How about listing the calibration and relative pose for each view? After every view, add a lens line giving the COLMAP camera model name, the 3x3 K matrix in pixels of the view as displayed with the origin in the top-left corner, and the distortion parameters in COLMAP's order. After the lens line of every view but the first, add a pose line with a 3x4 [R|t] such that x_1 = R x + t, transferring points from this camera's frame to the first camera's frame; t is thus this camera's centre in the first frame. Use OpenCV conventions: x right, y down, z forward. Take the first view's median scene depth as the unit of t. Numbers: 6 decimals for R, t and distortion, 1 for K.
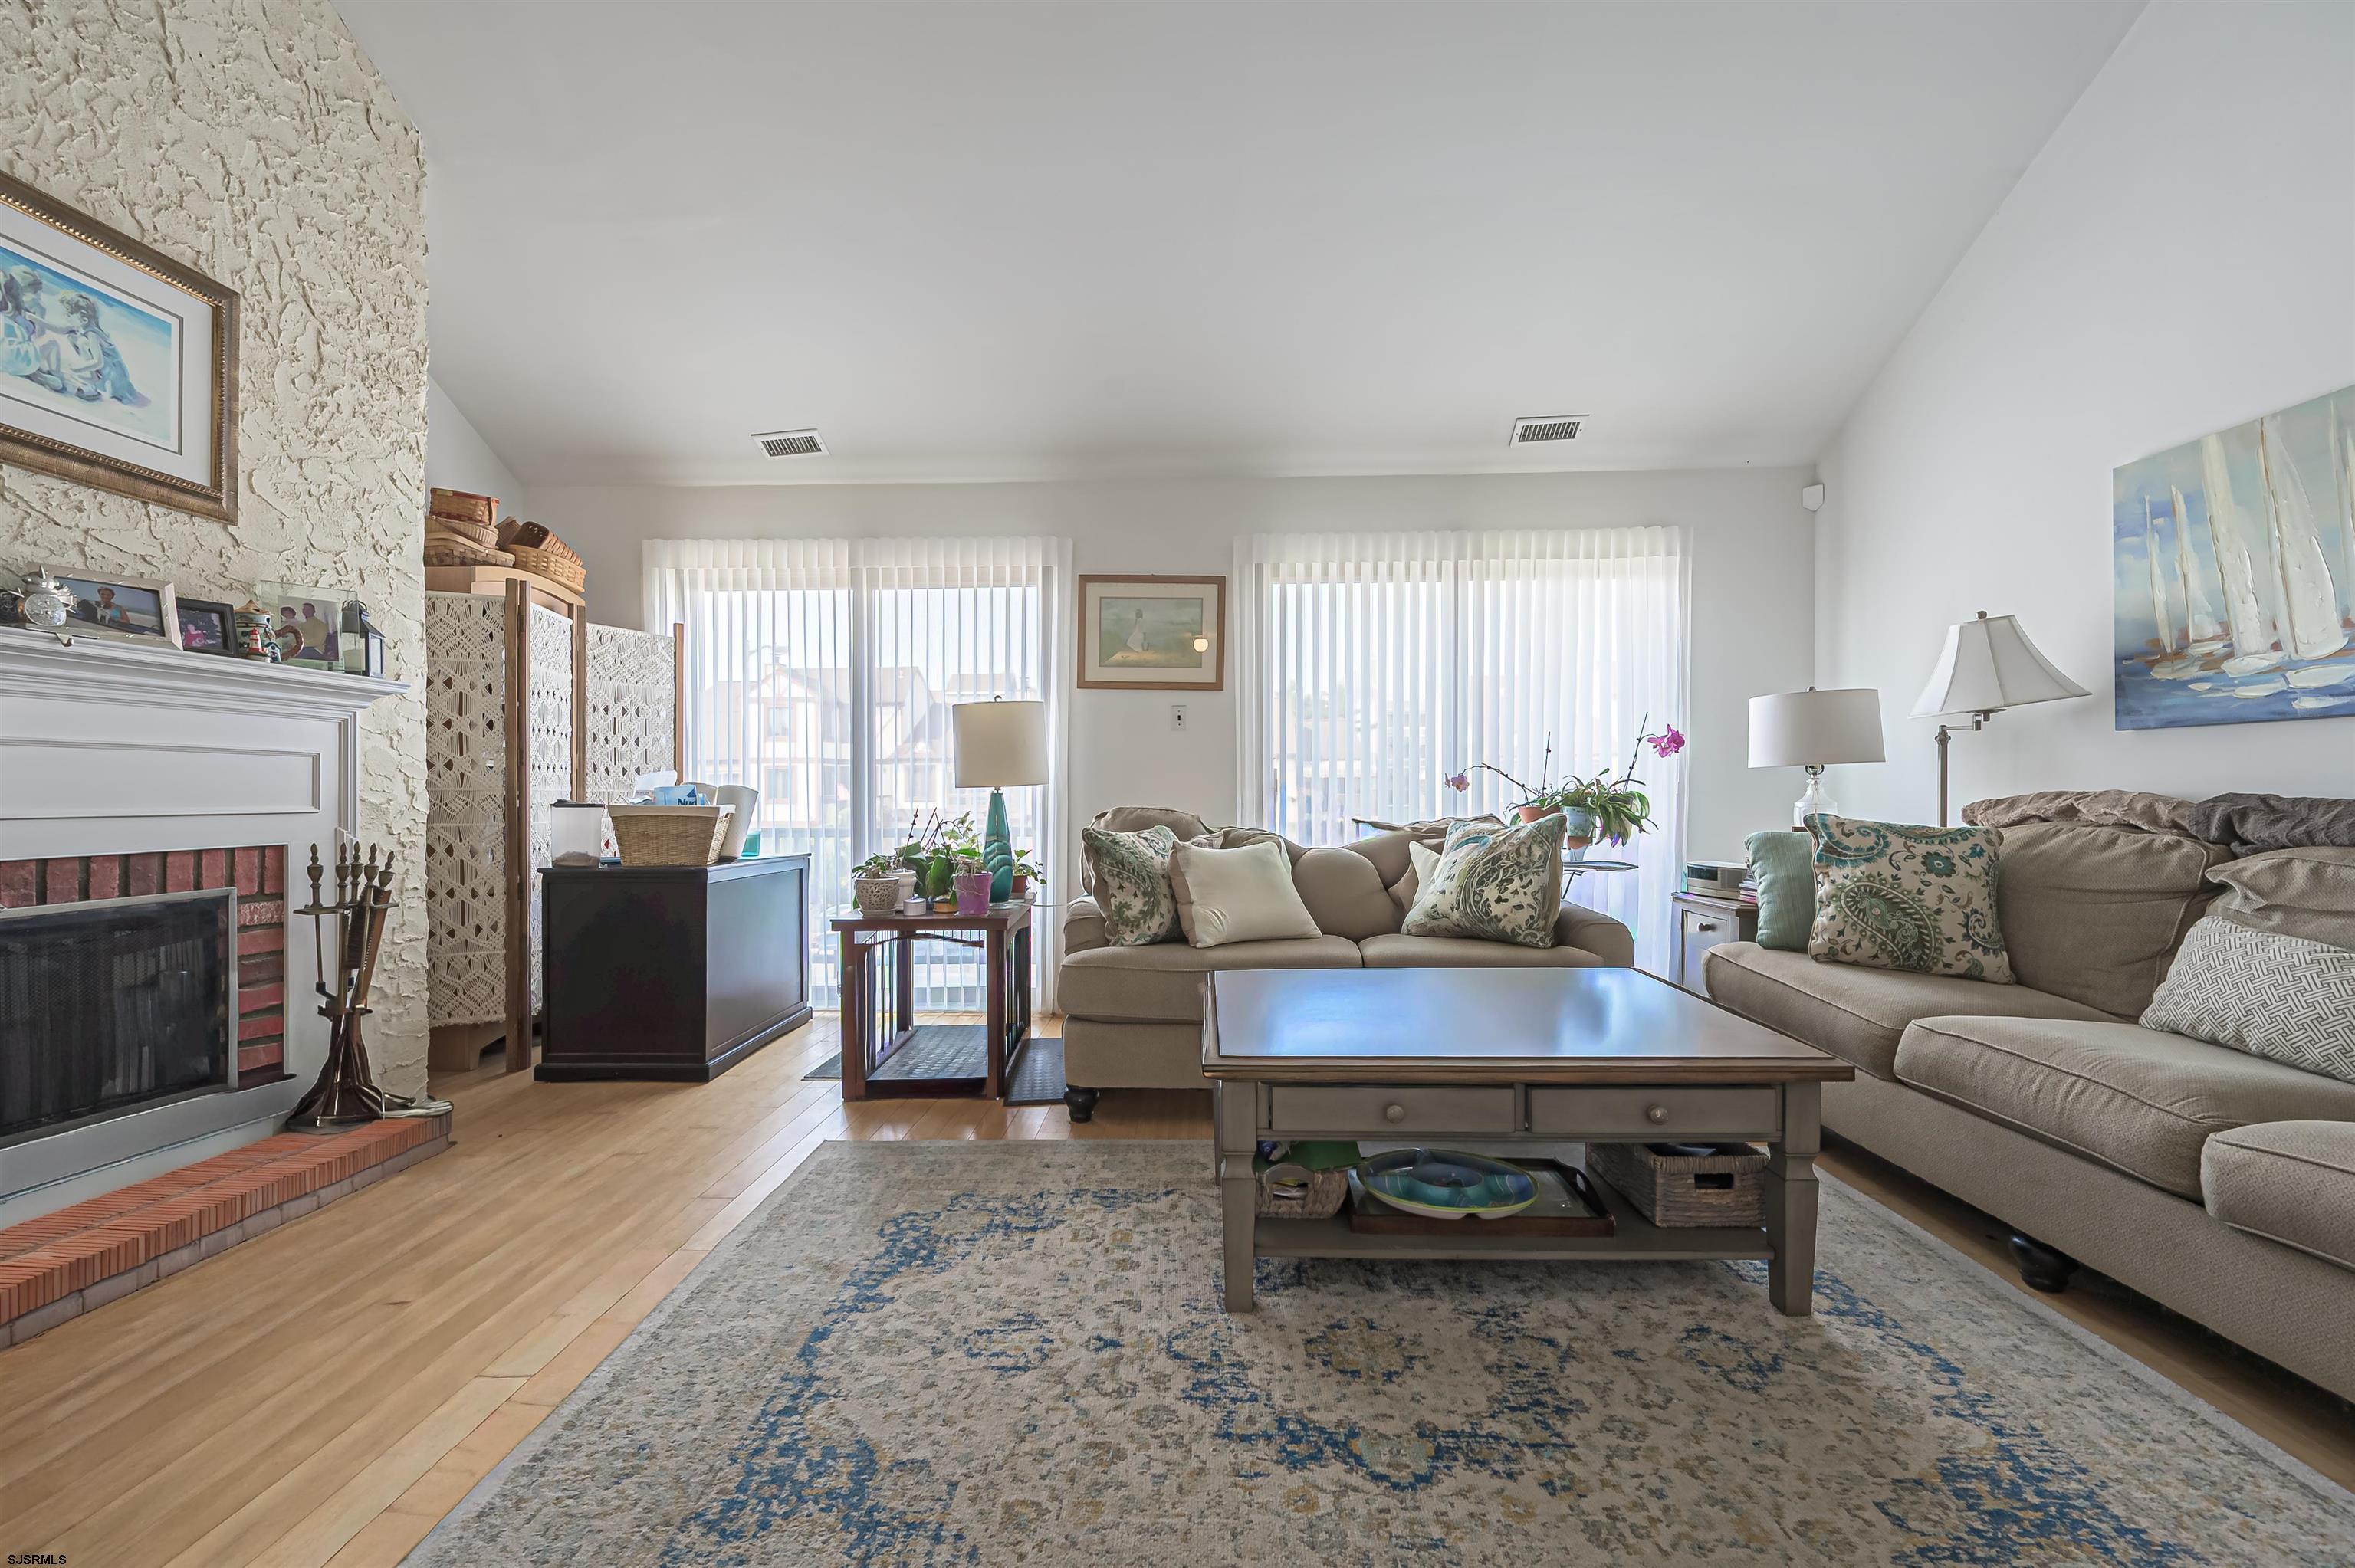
lens RADIAL K [[934.6, 0, 1177.5], [0, 934.6, 784.0], [0, 0, 1]] dist [0.001628, 0.000048]
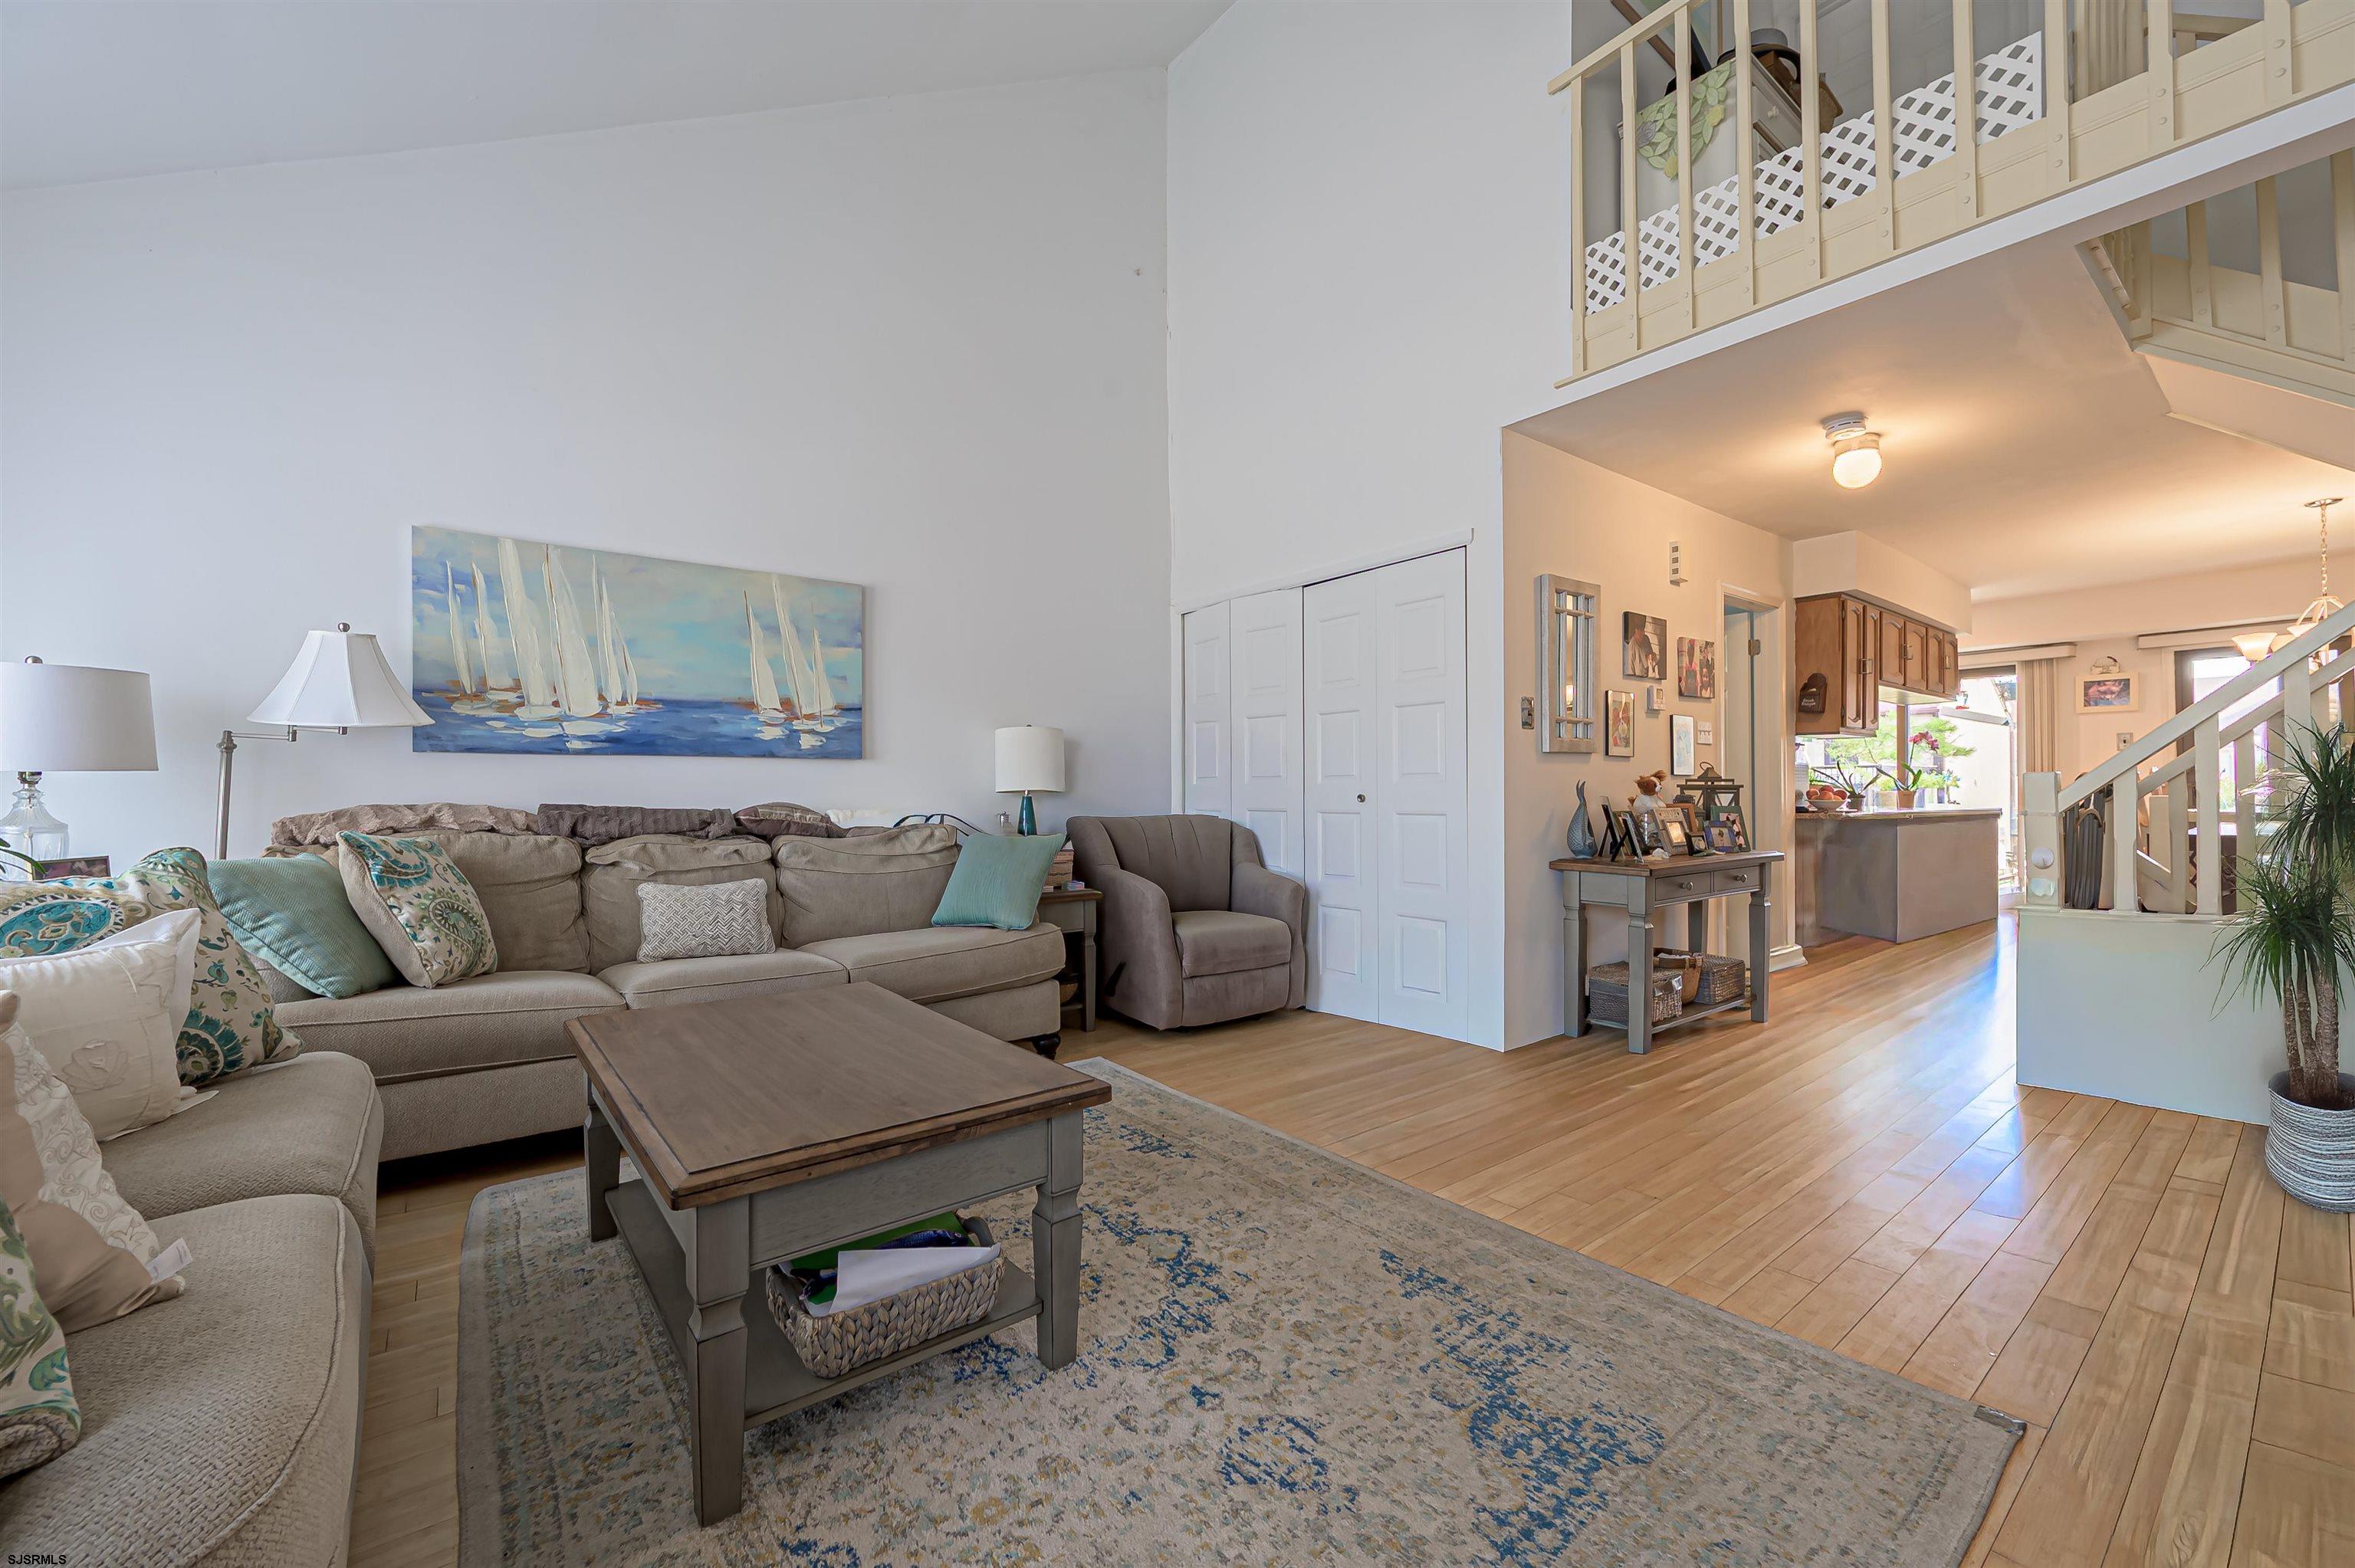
lens RADIAL K [[934.6, 0, 1177.5], [0, 934.6, 784.0], [0, 0, 1]] dist [0.001628, 0.000048]
pose [[-0.642339, 0.014724, 0.766279, -0.780970], [0.004655, 0.999872, -0.015310, 0.007811], [-0.766406, -0.006268, -0.642326, 1.623556]]
